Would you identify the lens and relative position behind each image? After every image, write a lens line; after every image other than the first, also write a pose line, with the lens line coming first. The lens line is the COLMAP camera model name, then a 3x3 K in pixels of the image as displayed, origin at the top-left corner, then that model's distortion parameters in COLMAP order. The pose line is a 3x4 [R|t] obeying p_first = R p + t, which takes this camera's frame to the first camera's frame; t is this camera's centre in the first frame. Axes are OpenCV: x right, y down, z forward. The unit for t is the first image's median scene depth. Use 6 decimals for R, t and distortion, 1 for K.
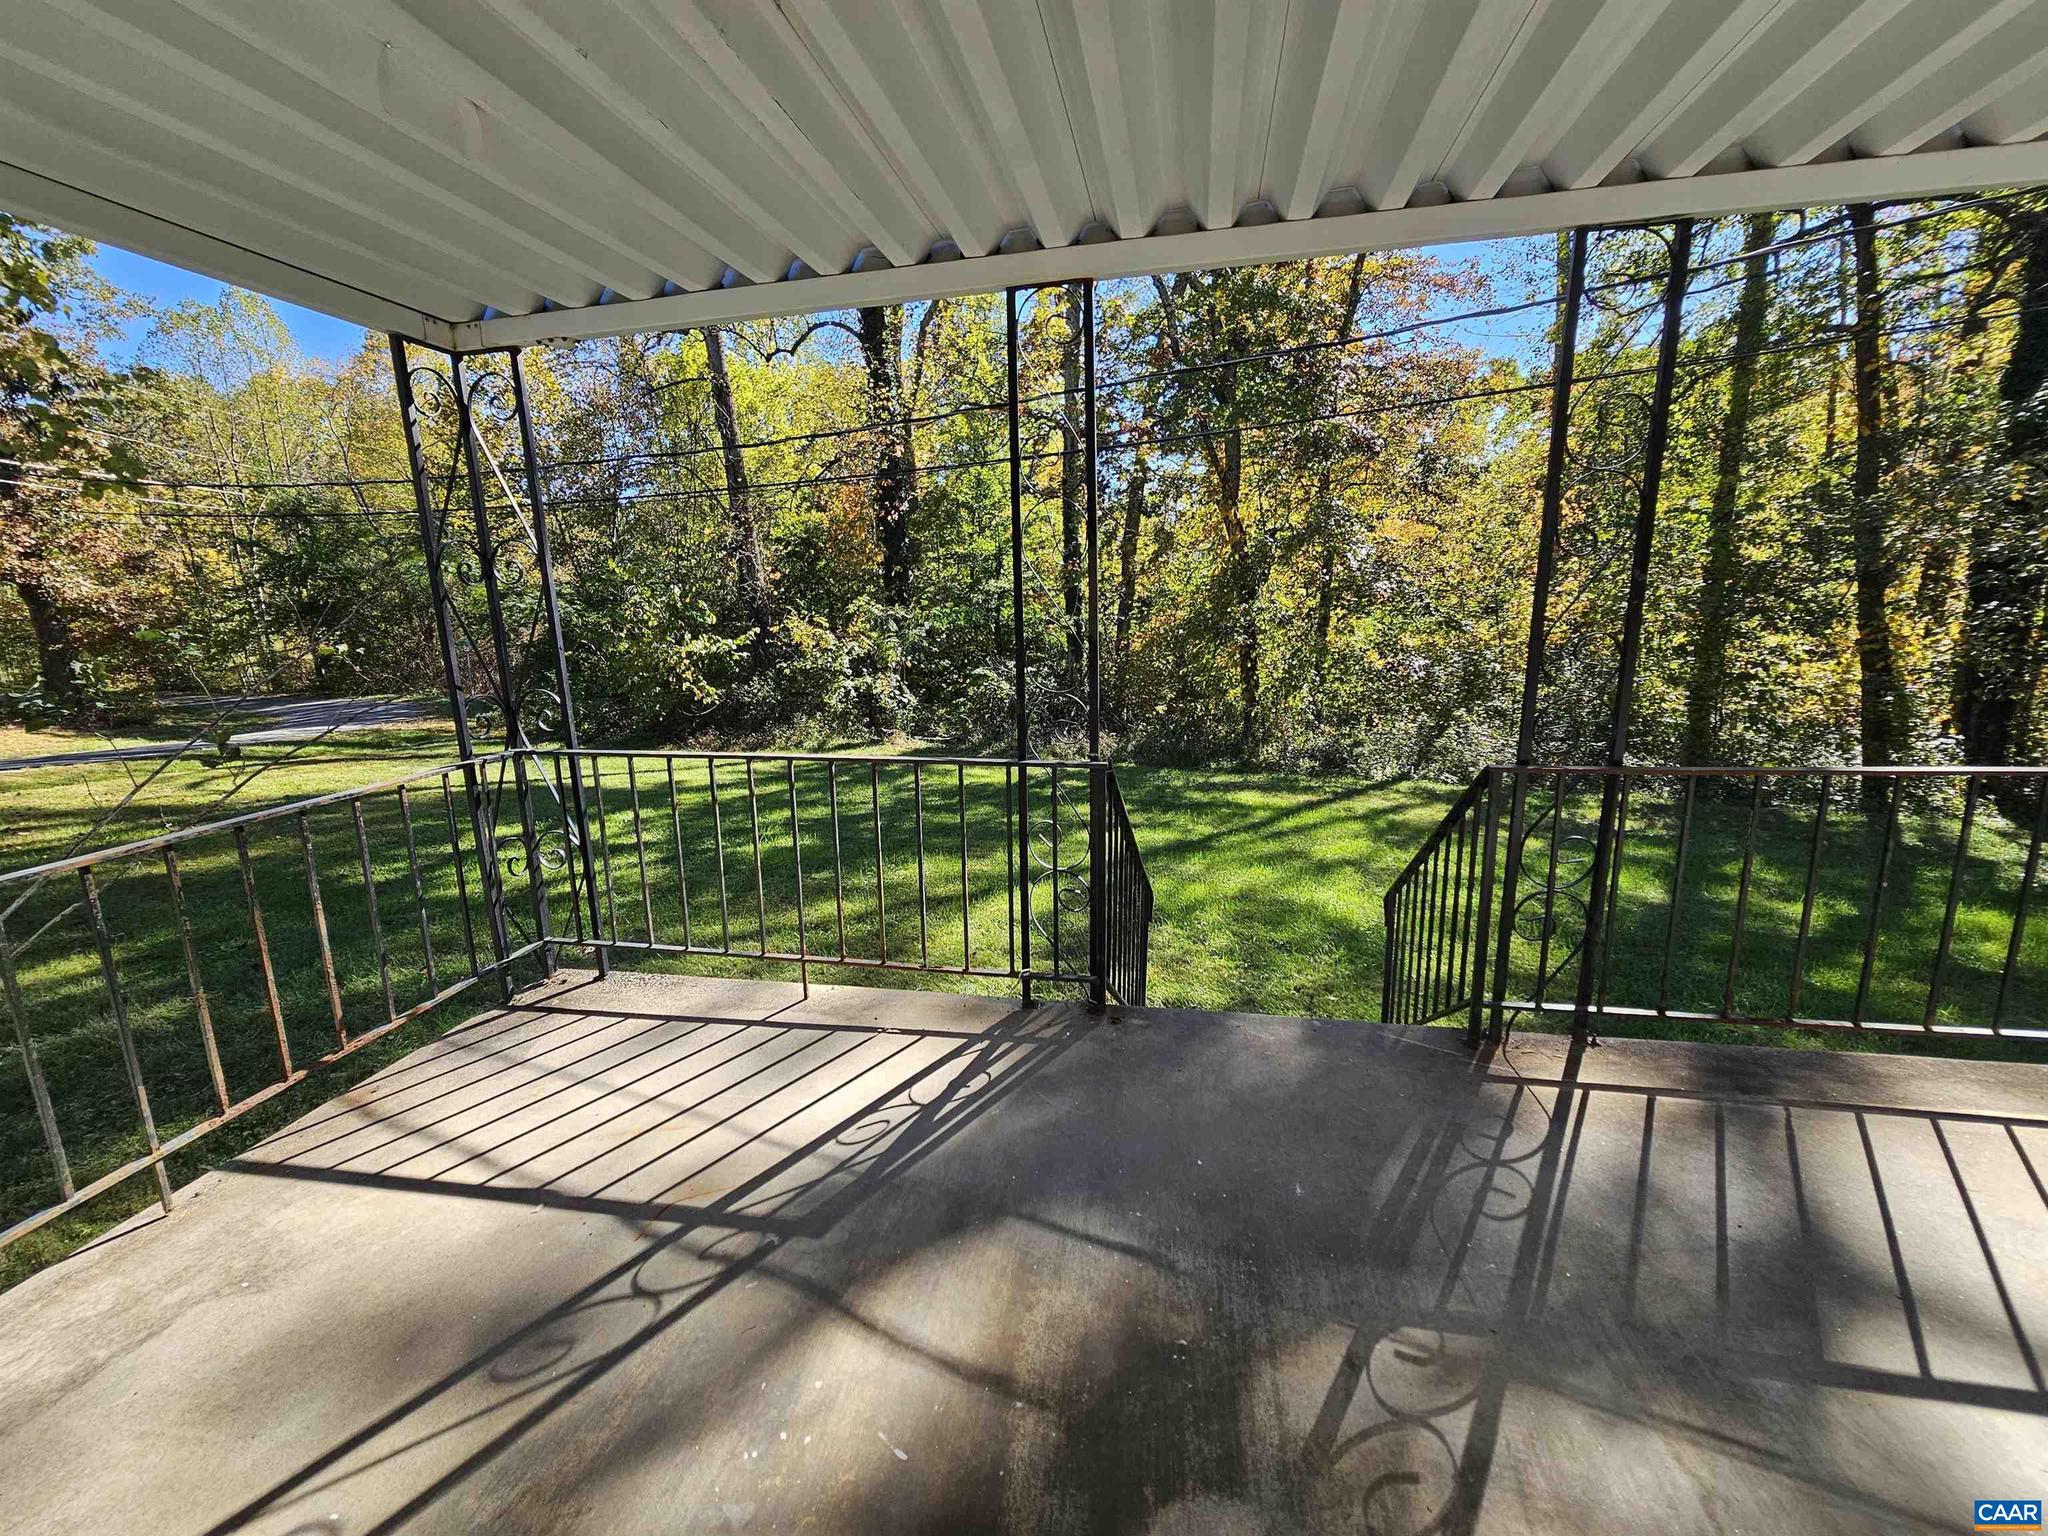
lens RADIAL K [[847.6, 0, 1016.2], [0, 847.6, 765.7], [0, 0, 1]] dist [0.000571, 0.000244]
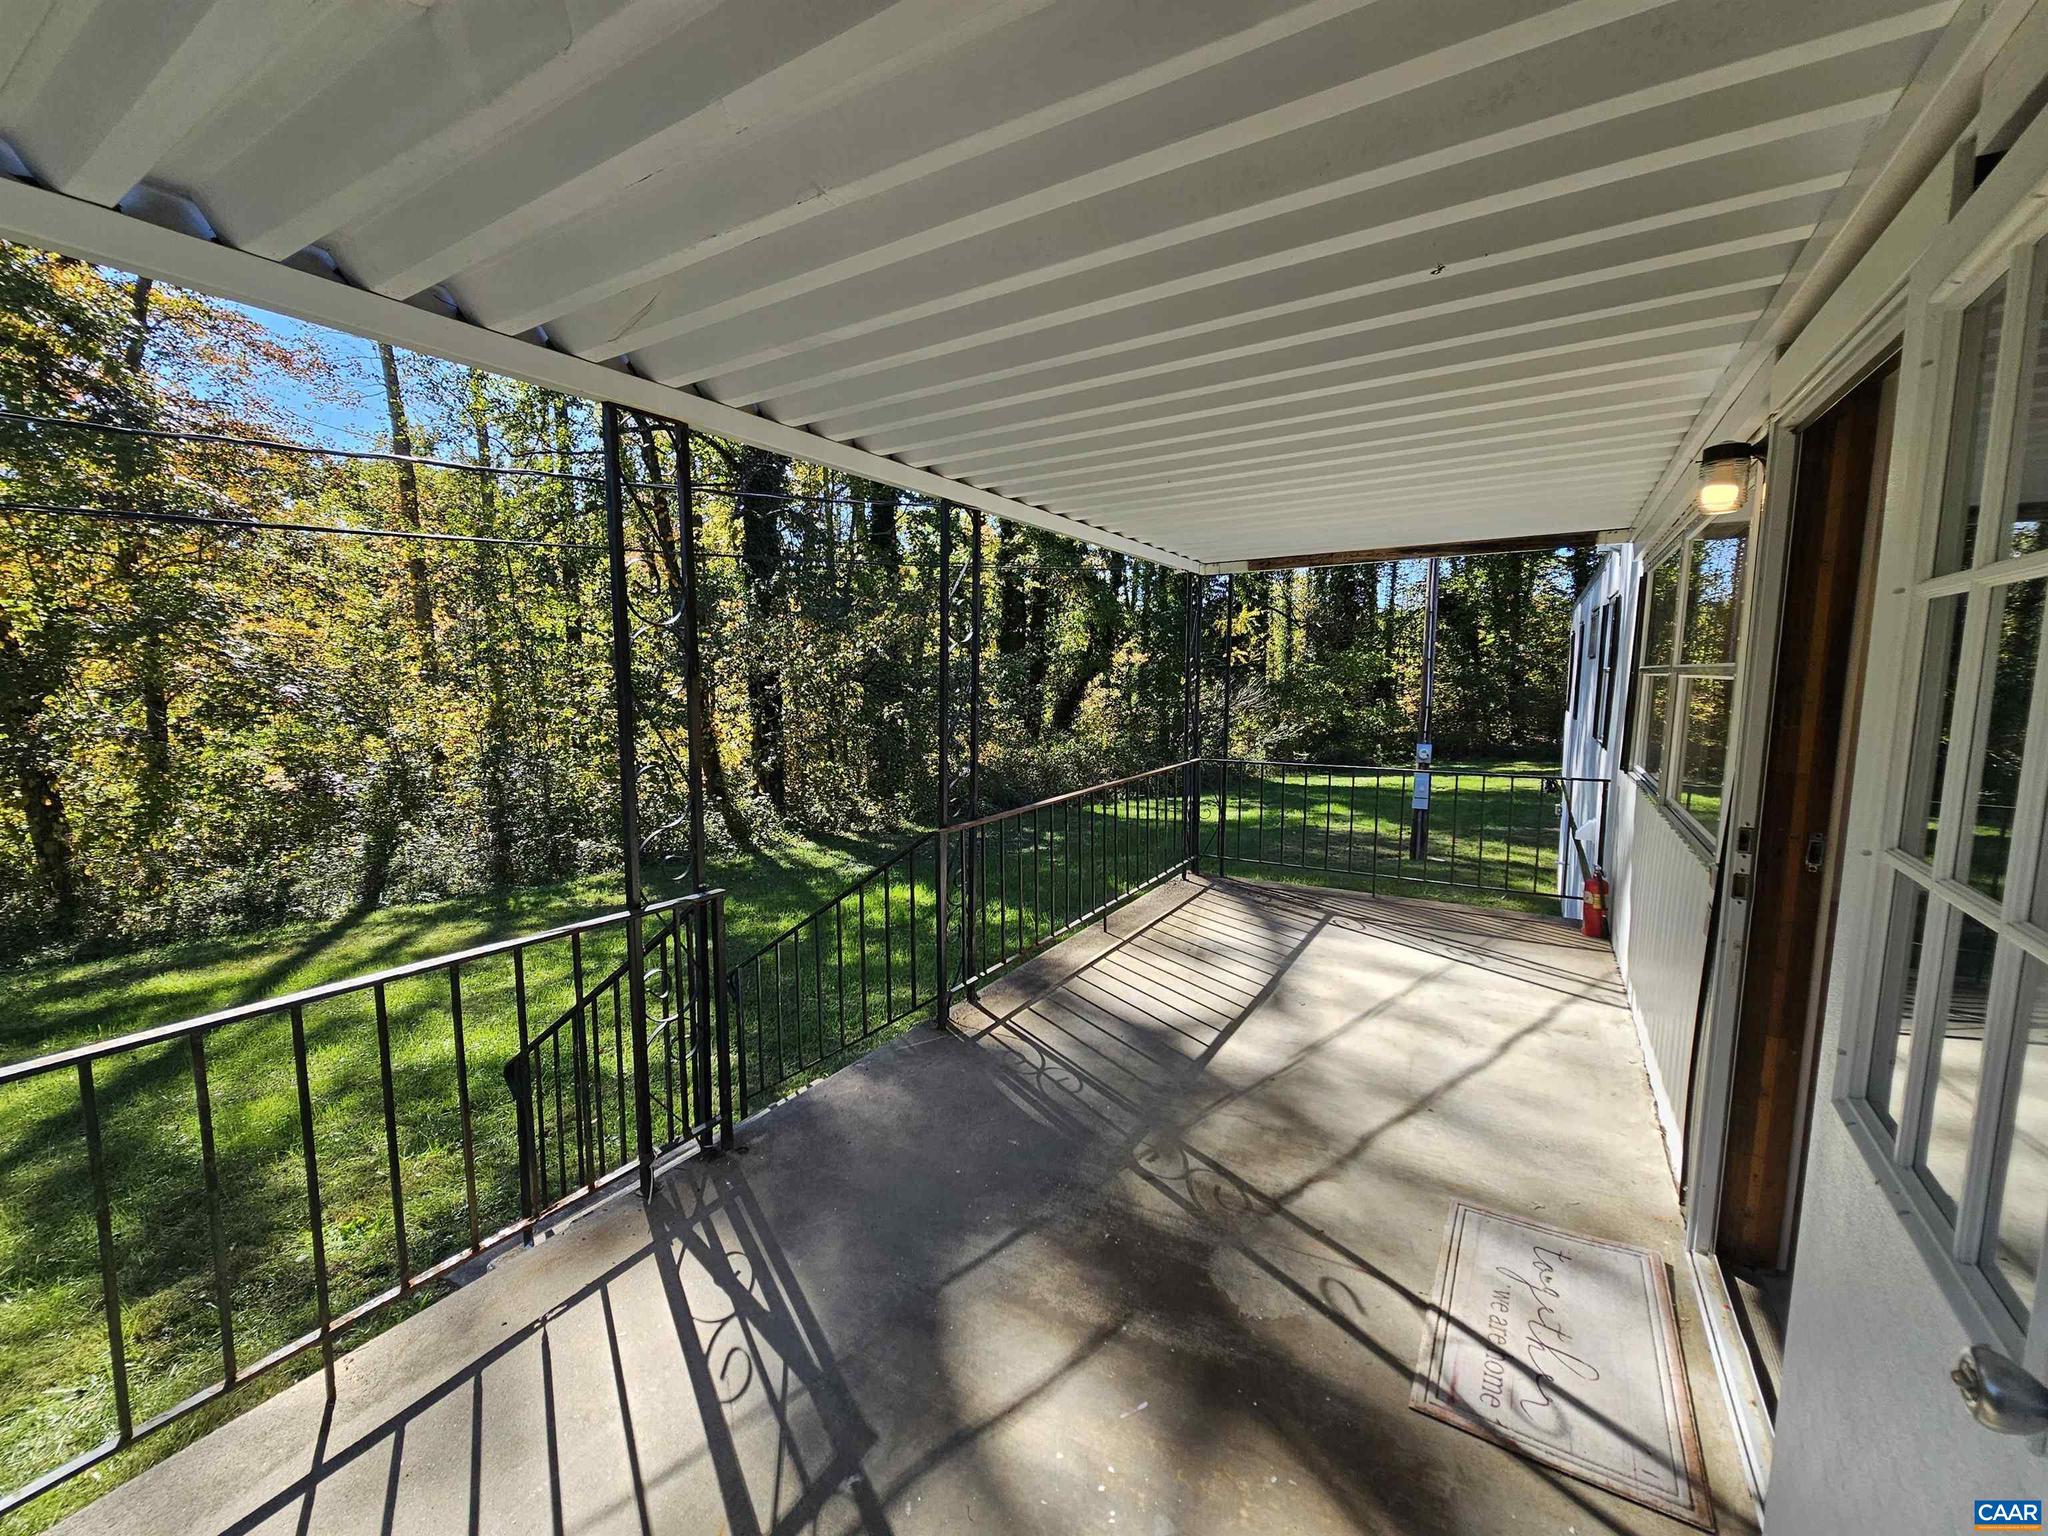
lens RADIAL K [[831.0, 0, 1039.3], [0, 831.0, 770.8], [0, 0, 1]] dist [0.000076, -0.000027]
pose [[0.331128, -0.079258, 0.940251, -0.707180], [0.182664, 0.983001, 0.018533, -0.094882], [-0.925737, 0.165613, 0.339977, 0.311554]]
